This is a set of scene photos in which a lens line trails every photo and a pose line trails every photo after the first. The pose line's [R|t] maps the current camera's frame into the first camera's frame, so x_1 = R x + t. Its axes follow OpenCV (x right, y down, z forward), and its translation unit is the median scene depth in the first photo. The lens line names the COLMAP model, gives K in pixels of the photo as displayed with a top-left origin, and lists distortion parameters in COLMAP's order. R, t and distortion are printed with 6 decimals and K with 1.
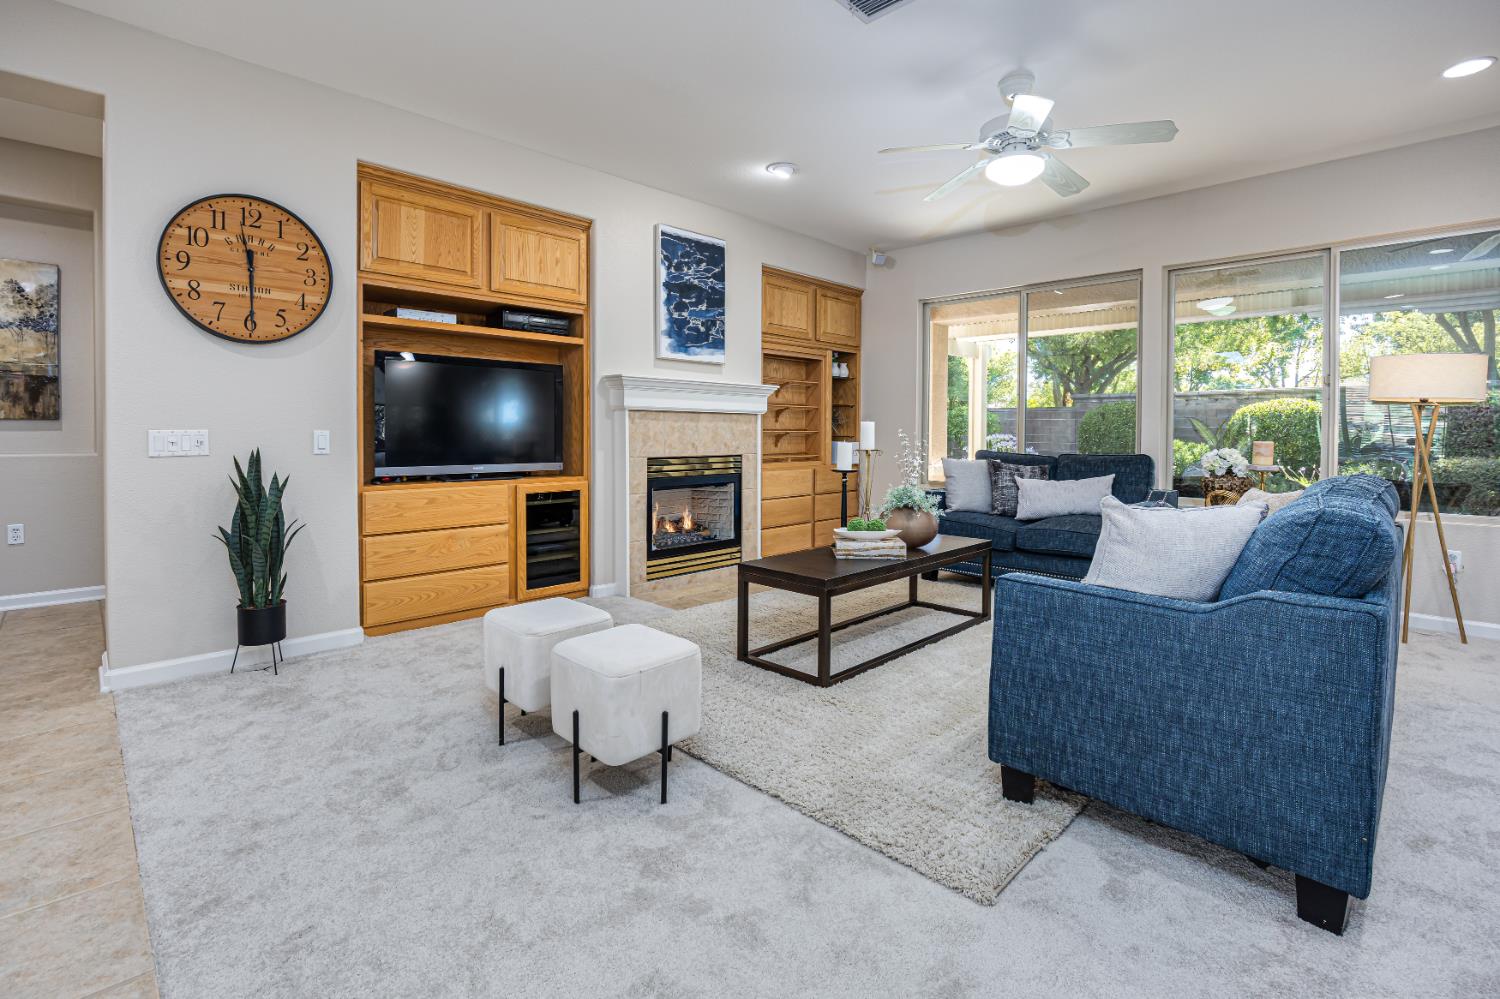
lens RADIAL K [[698.6, 0, 732.5], [0, 698.6, 438.6], [0, 0, 1]] dist [-0.013035, 0.001048]
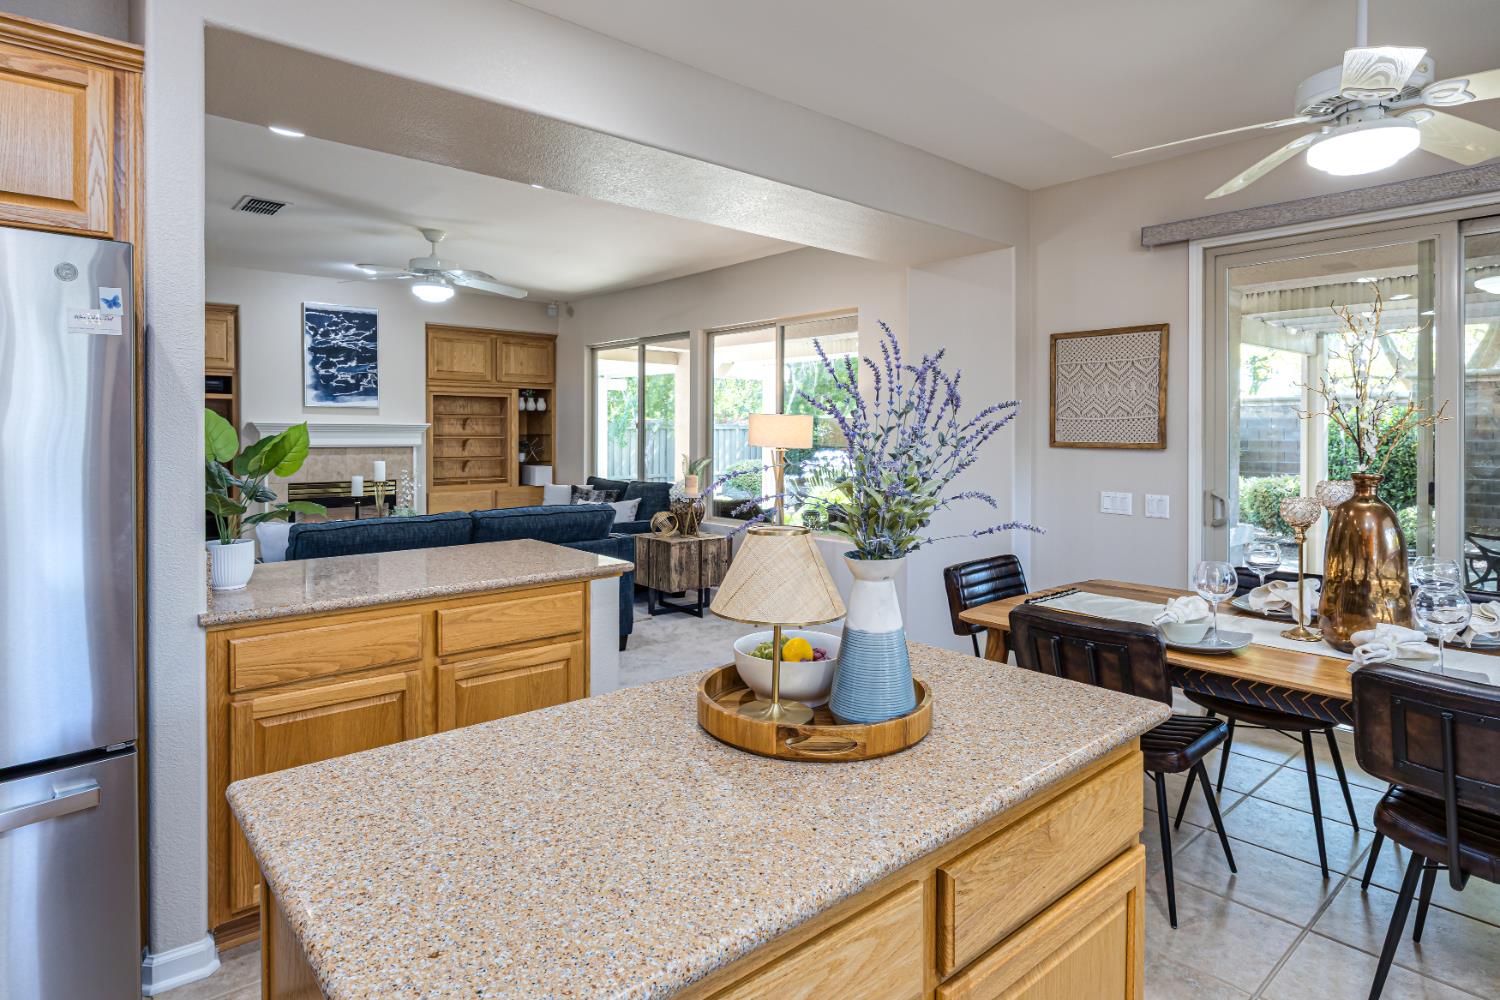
lens RADIAL K [[829.7, 0, 755.9], [0, 829.7, 438.1], [0, 0, 1]] dist [-0.002994, -0.001336]
pose [[0.998326, -0.001696, -0.057810, 0.777918], [0.001576, 0.999997, -0.002110, -0.049588], [0.057813, 0.002015, 0.998325, -0.459371]]
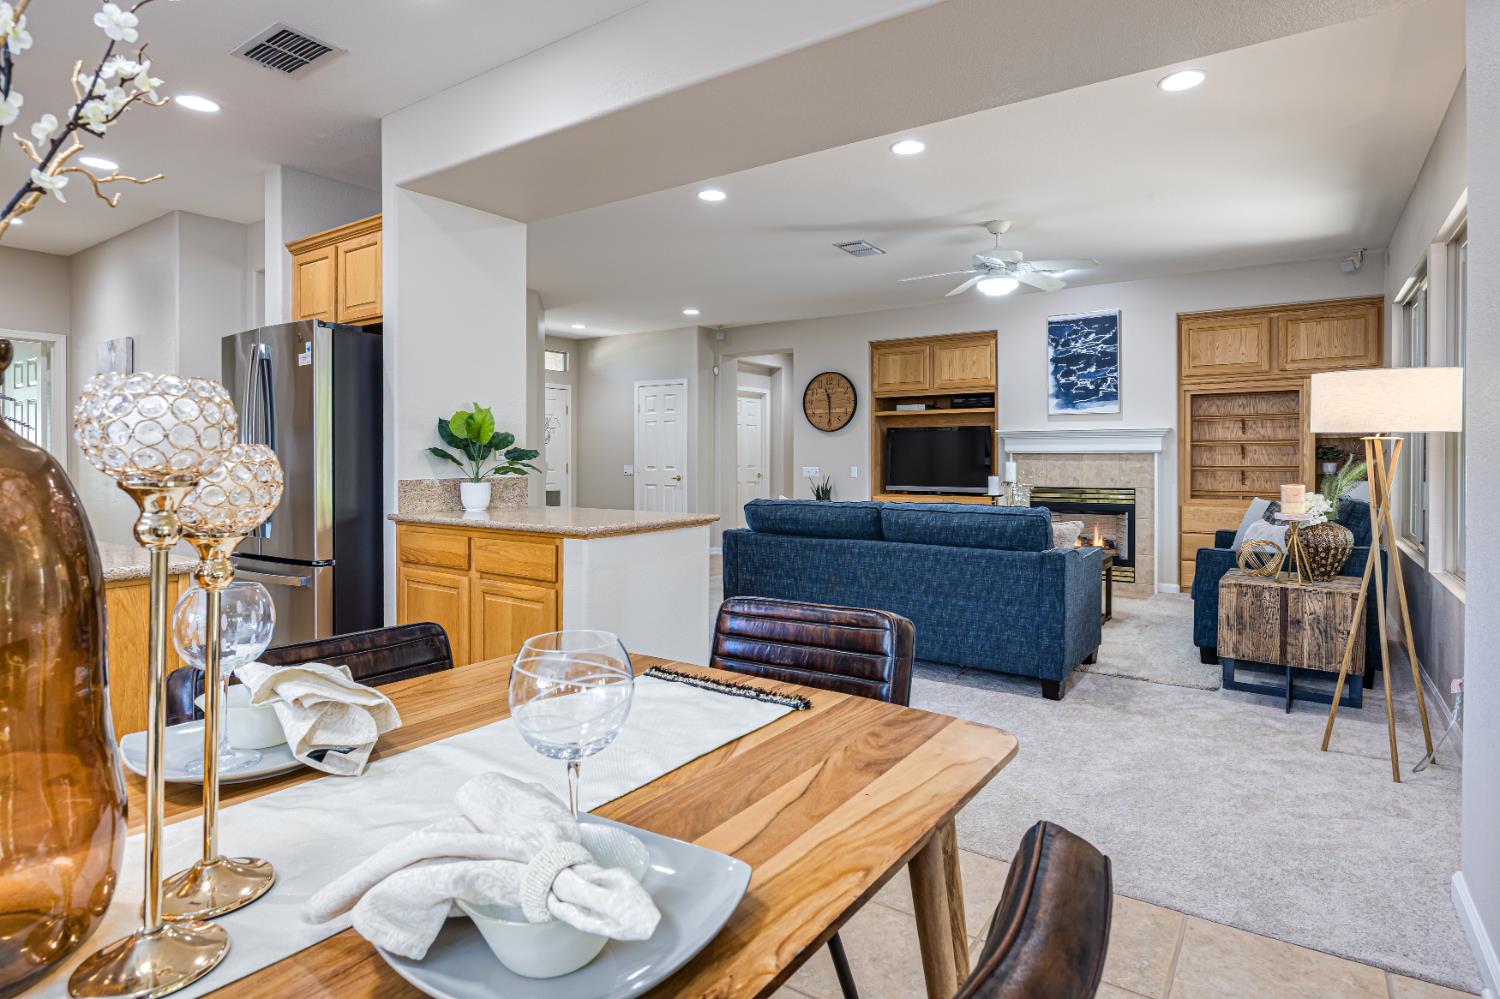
lens RADIAL K [[792.8, 0, 755.8], [0, 792.8, 464.8], [0, 0, 1]] dist [-0.003845, -0.000784]
pose [[0.181179, -0.000250, -0.983450, 1.255973], [-0.008948, 0.999958, -0.001902, -0.008589], [0.983409, 0.009145, 0.181169, 0.149647]]
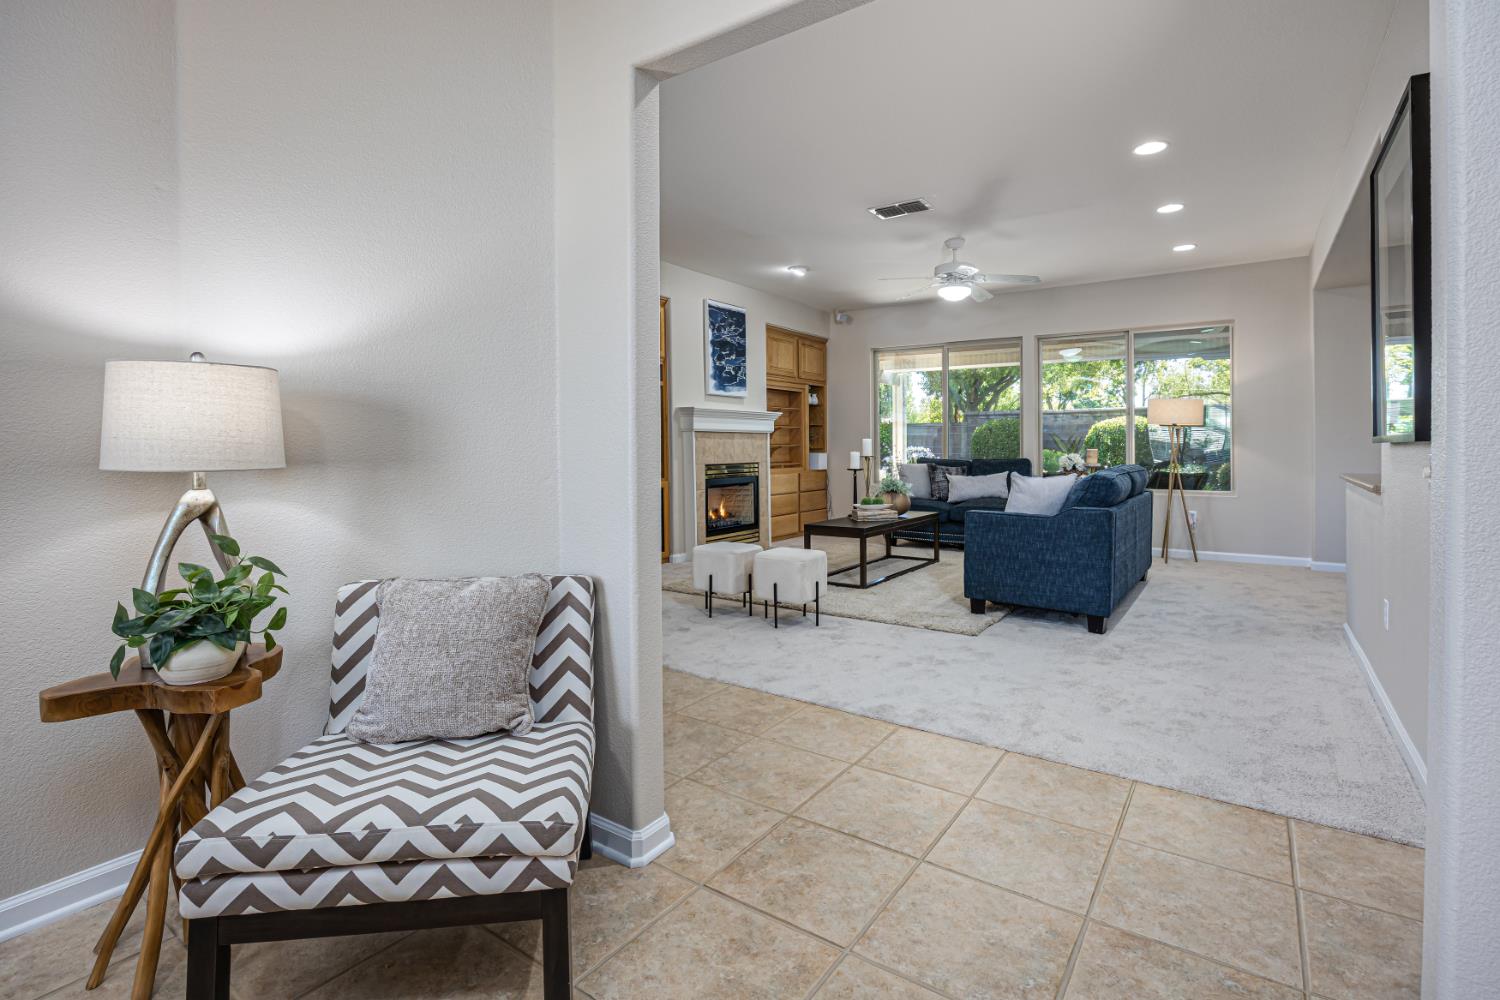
lens RADIAL K [[730.6, 0, 751.0], [0, 730.6, 437.4], [0, 0, 1]] dist [-0.000302, -0.000112]
pose [[0.983777, -0.006263, 0.179288, -0.272013], [0.010192, 0.999728, -0.021001, 0.003805], [-0.179108, 0.022487, 0.983572, -0.444391]]
